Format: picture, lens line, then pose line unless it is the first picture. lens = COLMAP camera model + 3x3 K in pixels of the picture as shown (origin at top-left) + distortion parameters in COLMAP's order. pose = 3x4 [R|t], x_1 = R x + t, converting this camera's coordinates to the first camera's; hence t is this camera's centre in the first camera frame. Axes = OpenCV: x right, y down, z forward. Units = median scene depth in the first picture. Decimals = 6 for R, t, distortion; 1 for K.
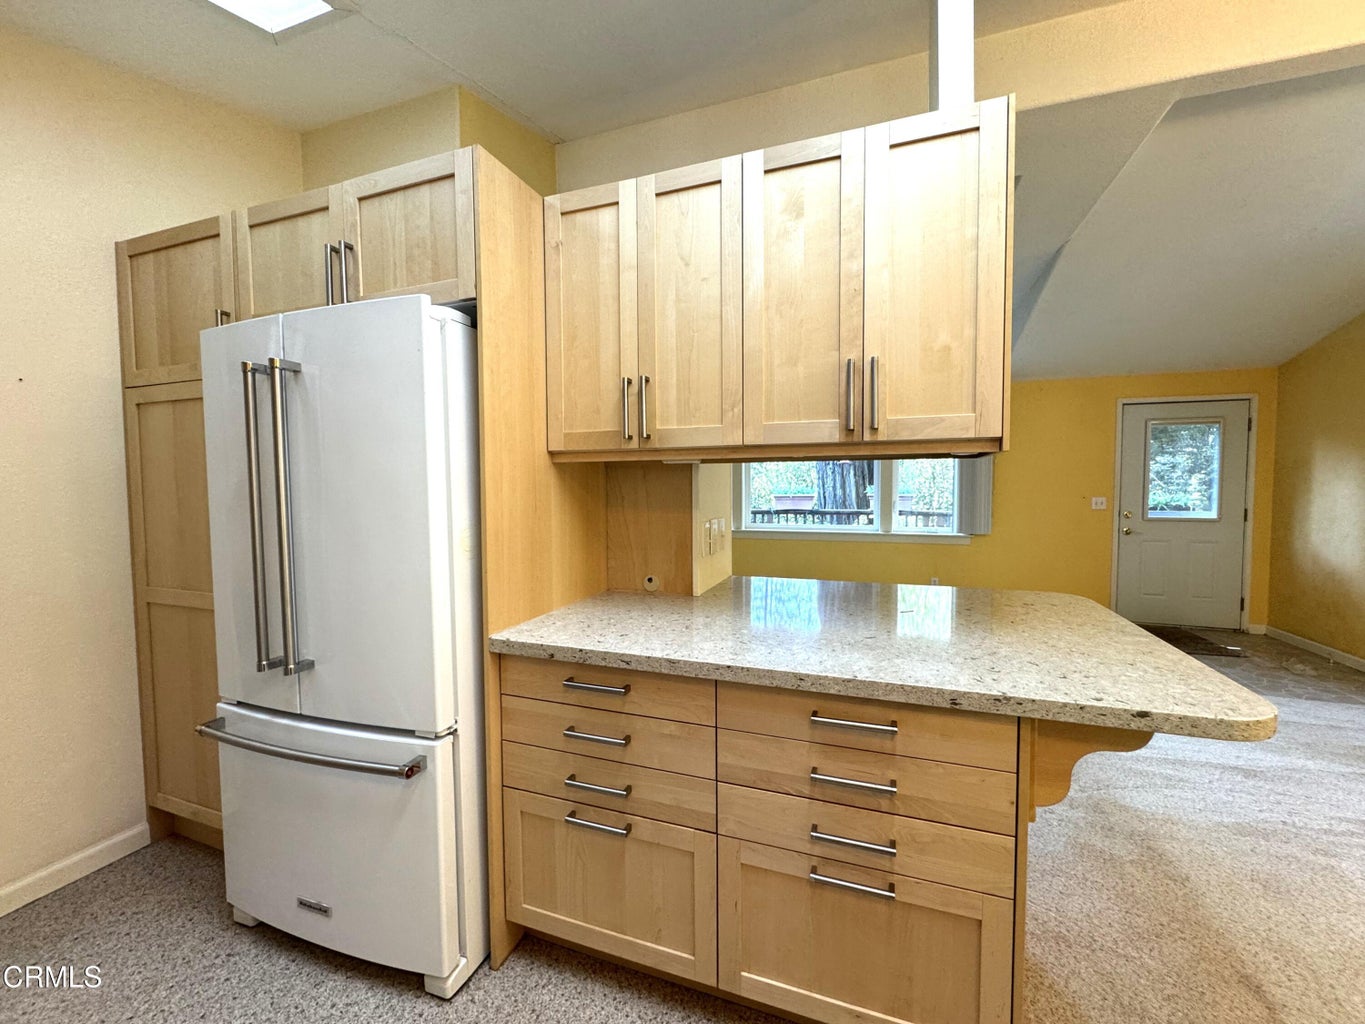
lens RADIAL K [[545.2, 0, 681.8], [0, 545.2, 508.8], [0, 0, 1]] dist [-0.002666, 0.000294]
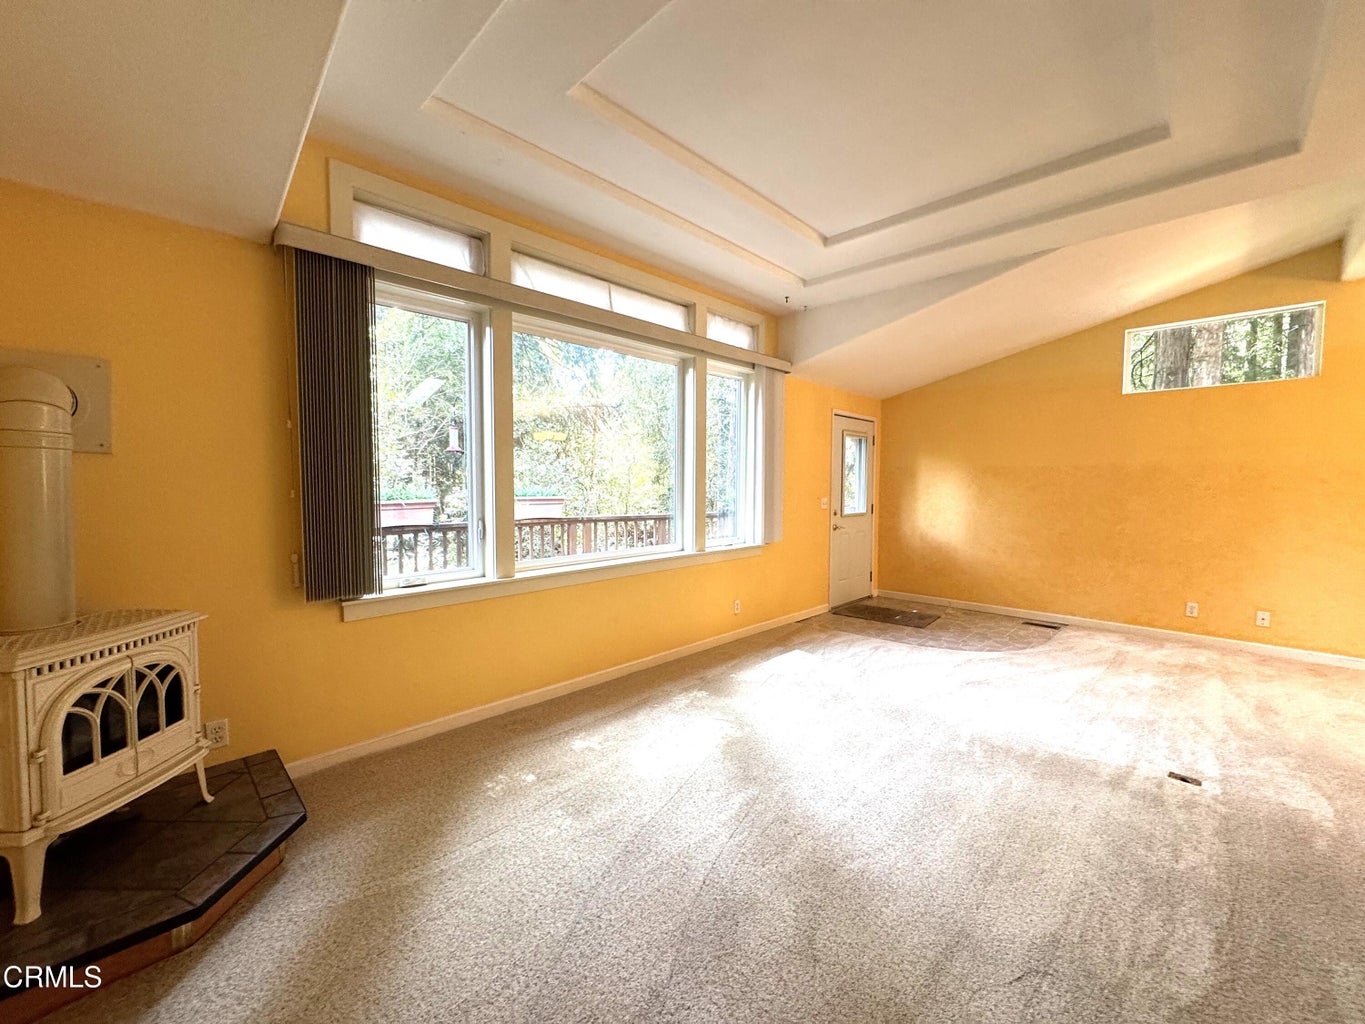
lens RADIAL K [[545.2, 0, 681.8], [0, 545.2, 508.8], [0, 0, 1]] dist [-0.002666, 0.000294]
pose [[0.415802, -0.047394, 0.908219, -0.395410], [0.030694, 0.998804, 0.038069, -0.055902], [-0.908937, 0.012048, 0.416759, 0.914472]]
